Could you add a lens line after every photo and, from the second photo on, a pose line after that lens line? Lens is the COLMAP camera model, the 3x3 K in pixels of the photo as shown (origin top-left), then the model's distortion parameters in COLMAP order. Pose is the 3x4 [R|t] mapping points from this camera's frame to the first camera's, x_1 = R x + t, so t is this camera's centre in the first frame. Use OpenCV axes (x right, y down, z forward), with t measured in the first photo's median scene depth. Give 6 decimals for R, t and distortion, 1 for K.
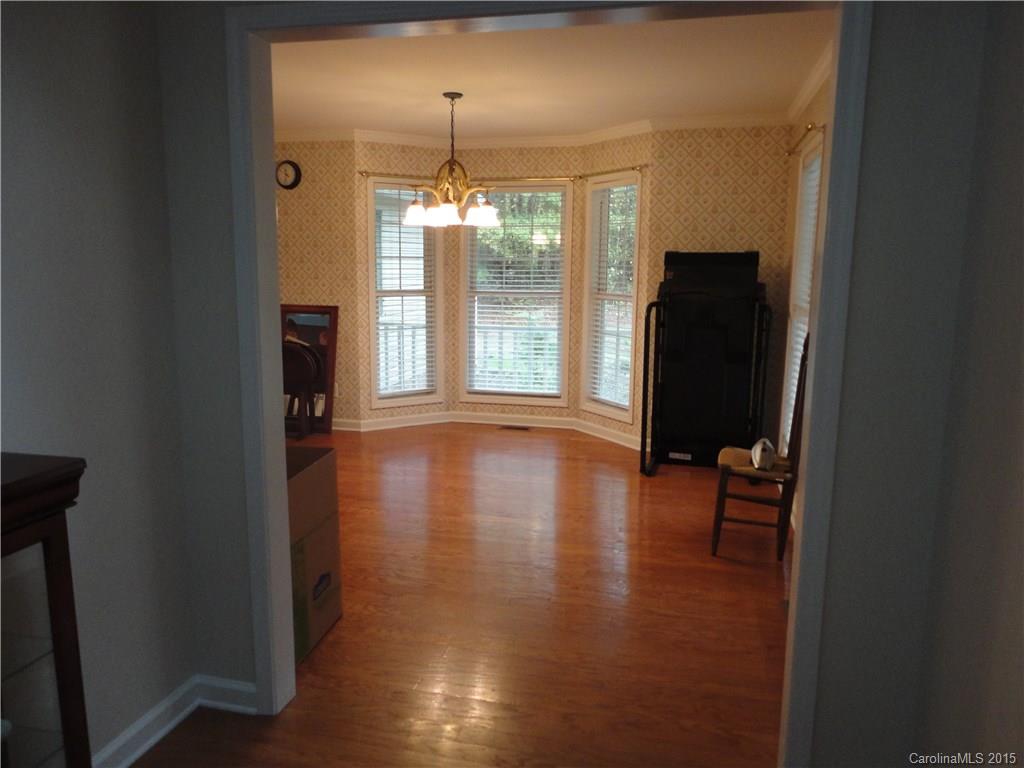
lens RADIAL K [[739.0, 0, 507.1], [0, 739.0, 384.7], [0, 0, 1]] dist [-0.005156, 0.000383]
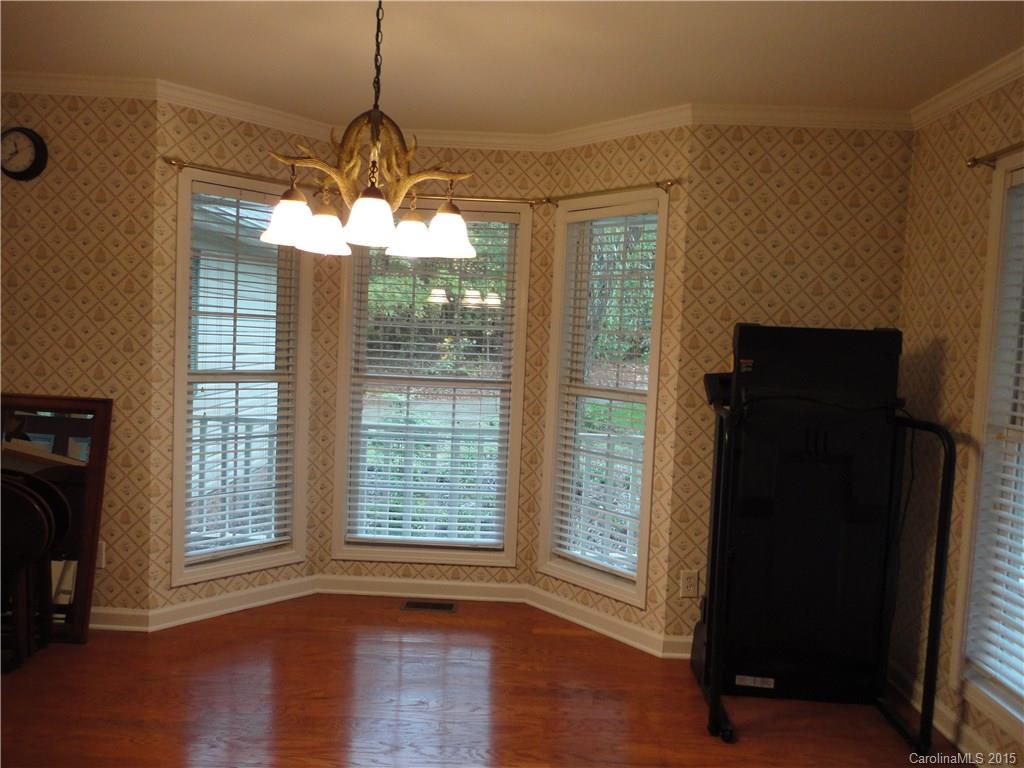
lens RADIAL K [[739.0, 0, 507.1], [0, 739.0, 384.7], [0, 0, 1]] dist [-0.005156, 0.000383]
pose [[0.971820, 0.020009, 0.234873, -0.075106], [0.001279, 0.995929, -0.090134, -0.067966], [-0.235720, 0.087894, 0.967838, 0.408795]]
